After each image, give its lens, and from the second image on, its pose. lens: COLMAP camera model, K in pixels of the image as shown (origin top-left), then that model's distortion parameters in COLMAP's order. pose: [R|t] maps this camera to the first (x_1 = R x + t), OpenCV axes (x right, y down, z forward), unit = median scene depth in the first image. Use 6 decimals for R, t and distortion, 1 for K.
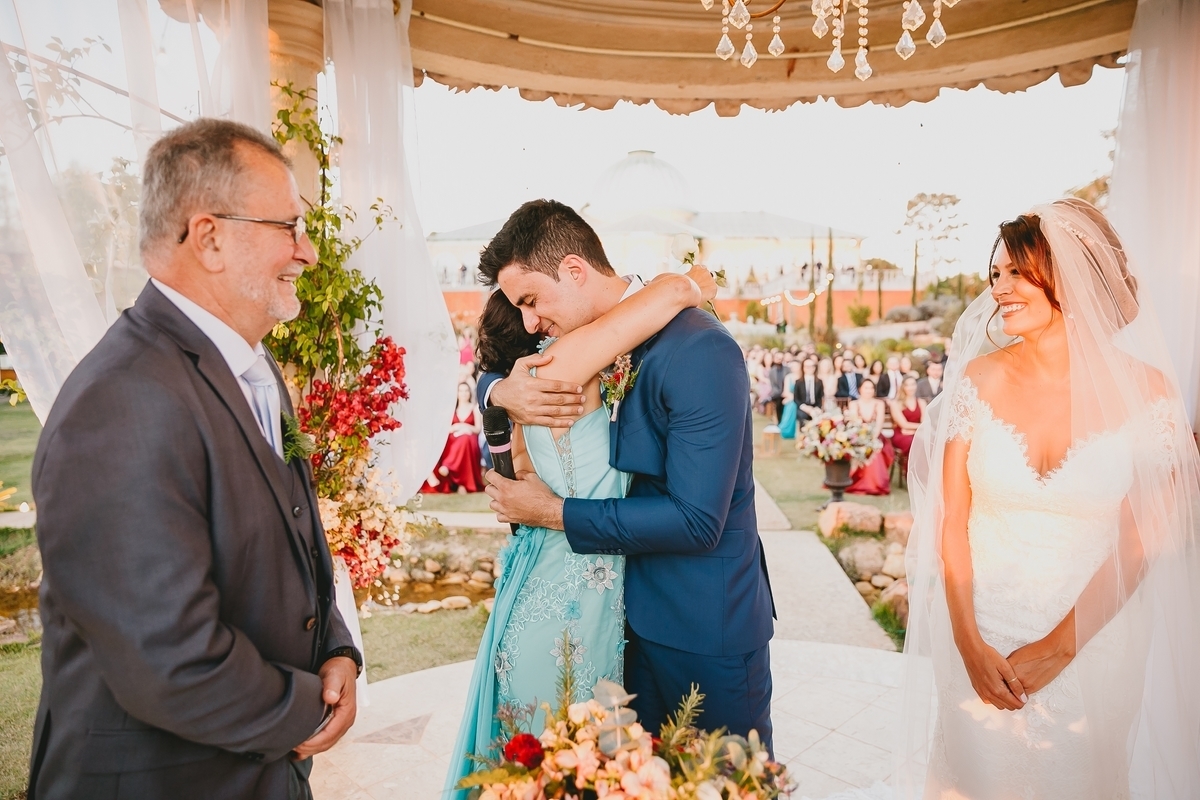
lens RADIAL K [[924.4, 0, 591.2], [0, 924.4, 397.5], [0, 0, 1]] dist [-0.051727, 0.061873]
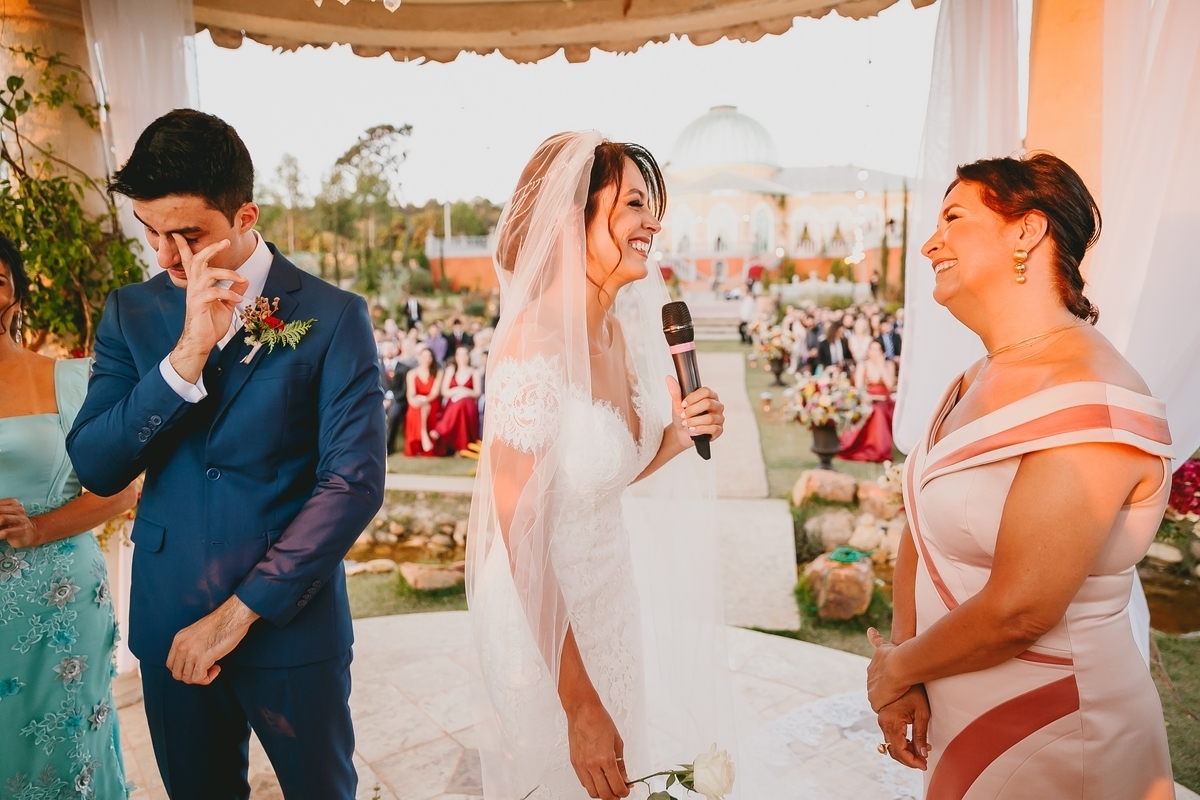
lens RADIAL K [[919.0, 0, 596.6], [0, 919.0, 405.2], [0, 0, 1]] dist [-0.060317, 0.077940]
pose [[0.990778, -0.000042, -0.135493, 0.182913], [0.006712, 0.998787, 0.048775, -0.000760], [0.135327, -0.049235, 0.989577, 0.039032]]
